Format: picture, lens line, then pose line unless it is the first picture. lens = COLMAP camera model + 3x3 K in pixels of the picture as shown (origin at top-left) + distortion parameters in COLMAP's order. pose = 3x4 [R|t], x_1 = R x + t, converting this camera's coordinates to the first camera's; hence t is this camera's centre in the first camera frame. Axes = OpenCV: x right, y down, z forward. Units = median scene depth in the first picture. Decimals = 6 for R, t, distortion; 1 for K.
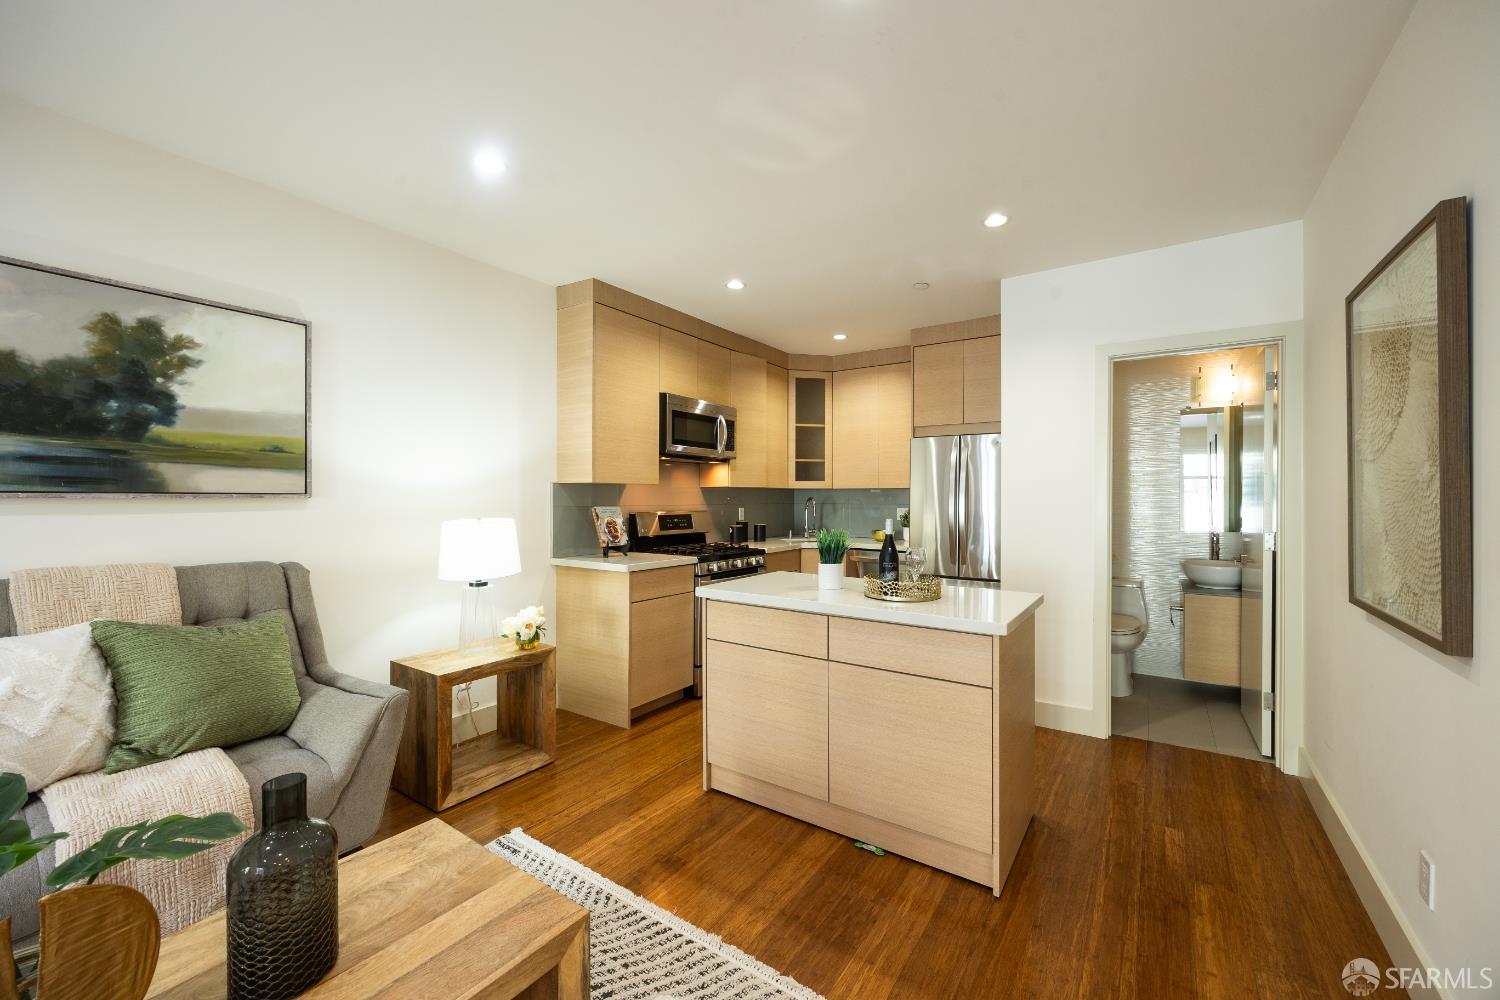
lens RADIAL K [[581.2, 0, 771.7], [0, 581.2, 495.9], [0, 0, 1]] dist [-0.006652, 0.000057]
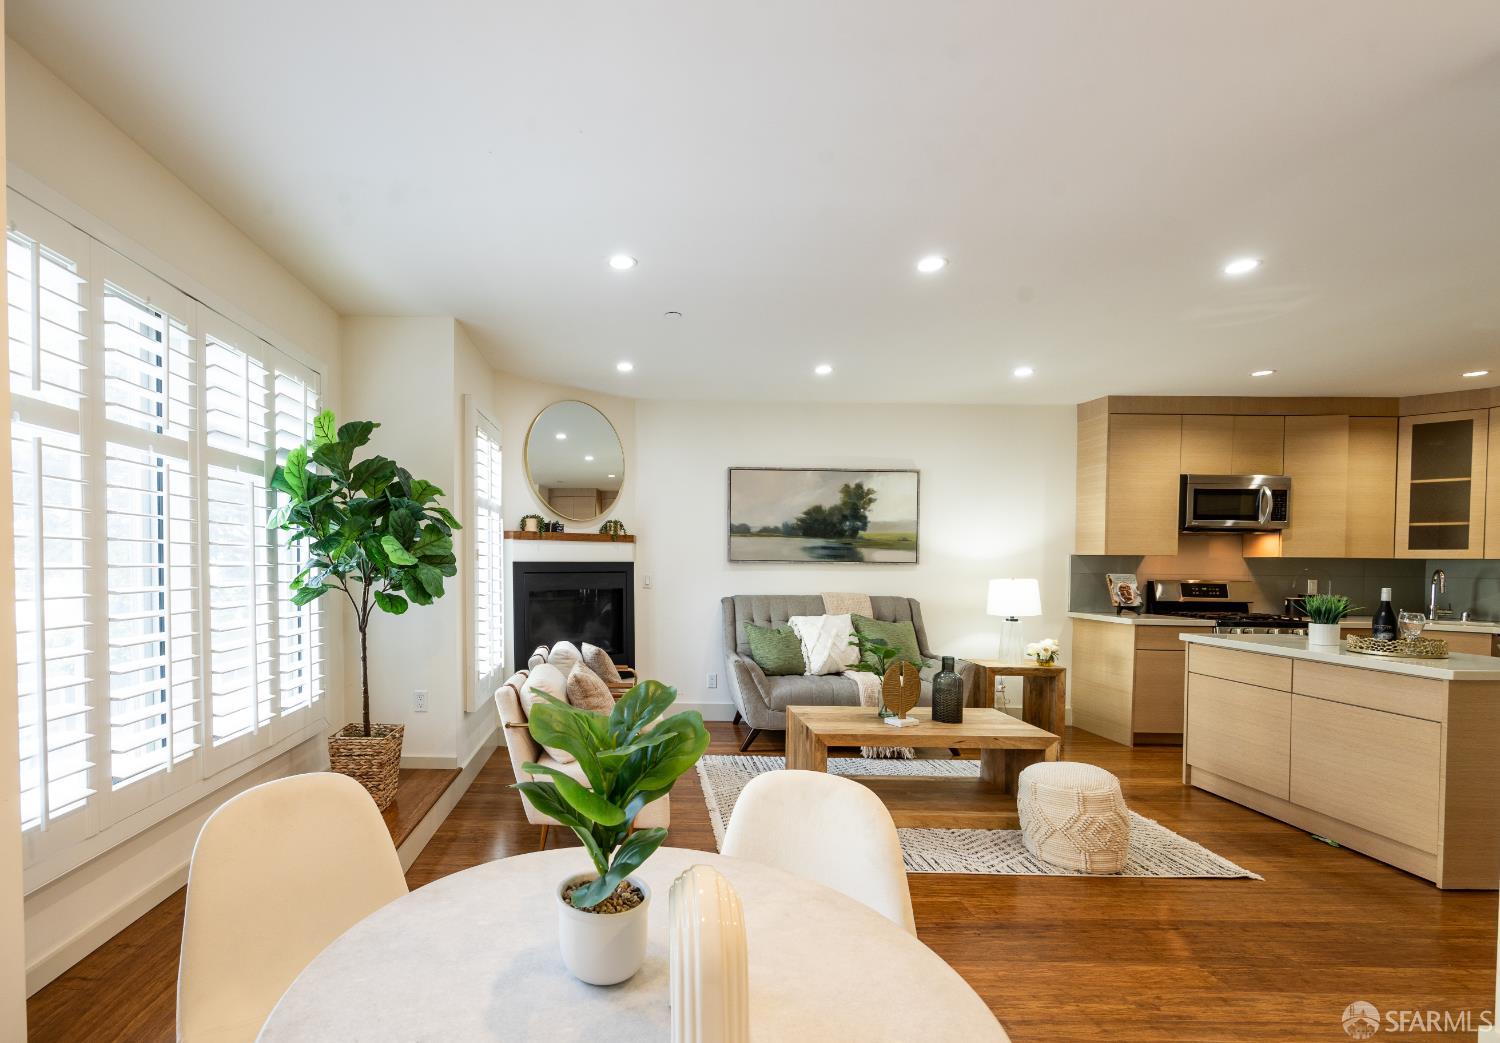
lens RADIAL K [[659.8, 0, 621.2], [0, 659.8, 574.9], [0, 0, 1]] dist [0.003806, -0.002061]
pose [[0.543893, 0.020881, -0.838895, 0.349875], [-0.007686, 0.999772, 0.019903, 0.000721], [0.839119, -0.004377, 0.543930, -0.721525]]
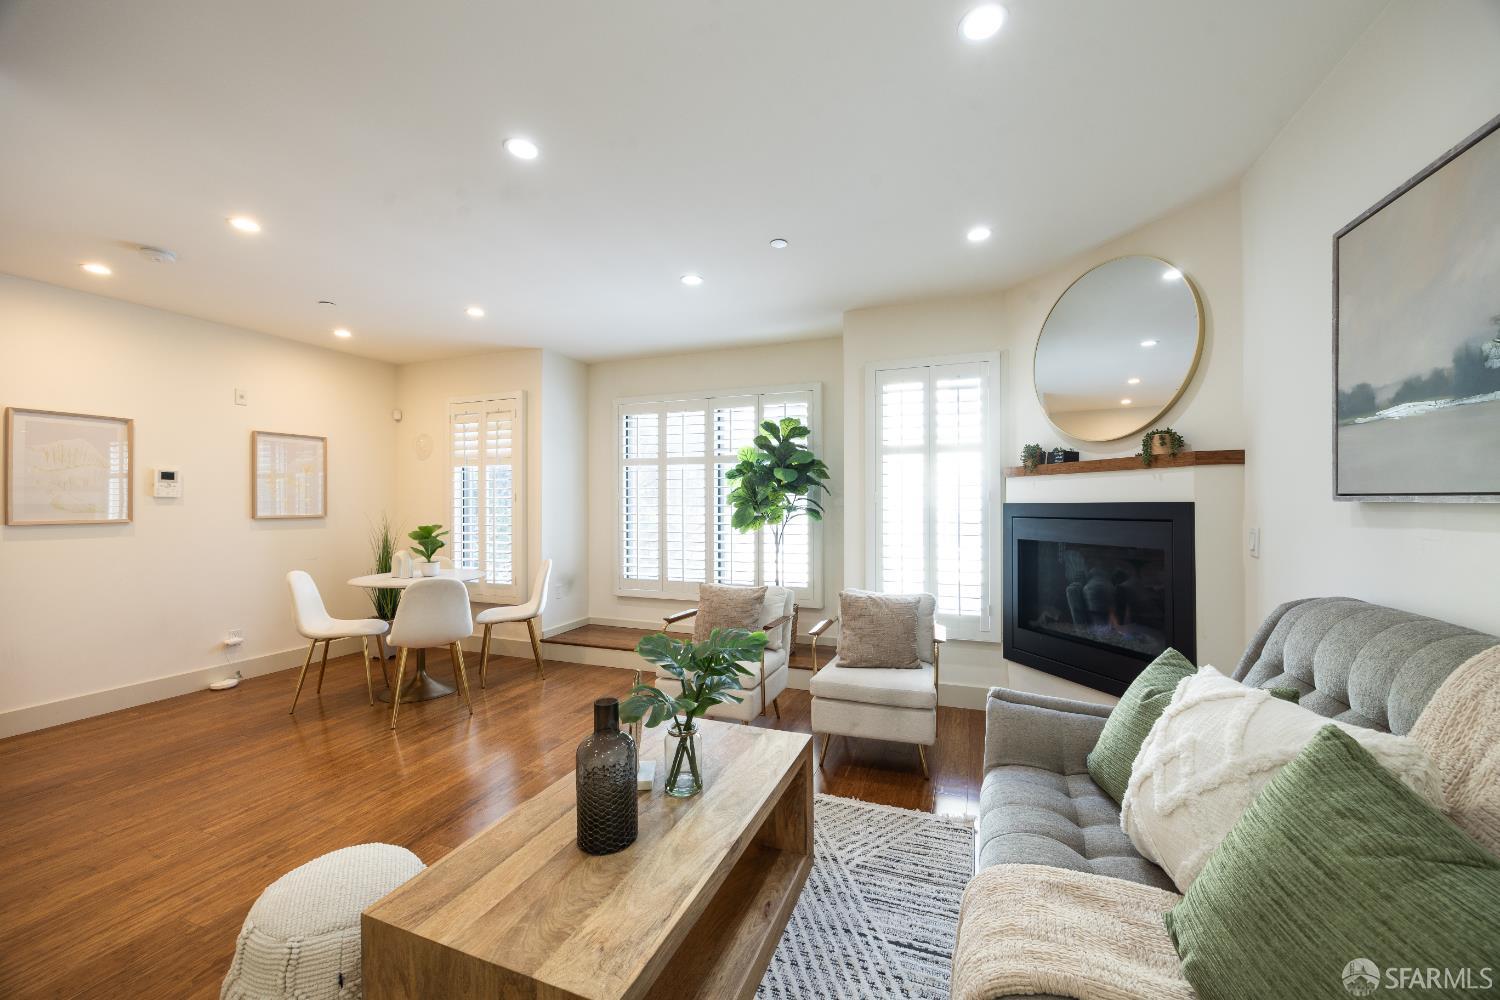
lens RADIAL K [[581.2, 0, 752.9], [0, 581.2, 503.2], [0, 0, 1]] dist [-0.006652, 0.000057]
pose [[-0.975464, 0.004326, -0.220116, -0.249112], [0.004296, 0.999991, 0.000614, 0.000116], [0.220116, -0.000347, -0.975474, 0.738113]]
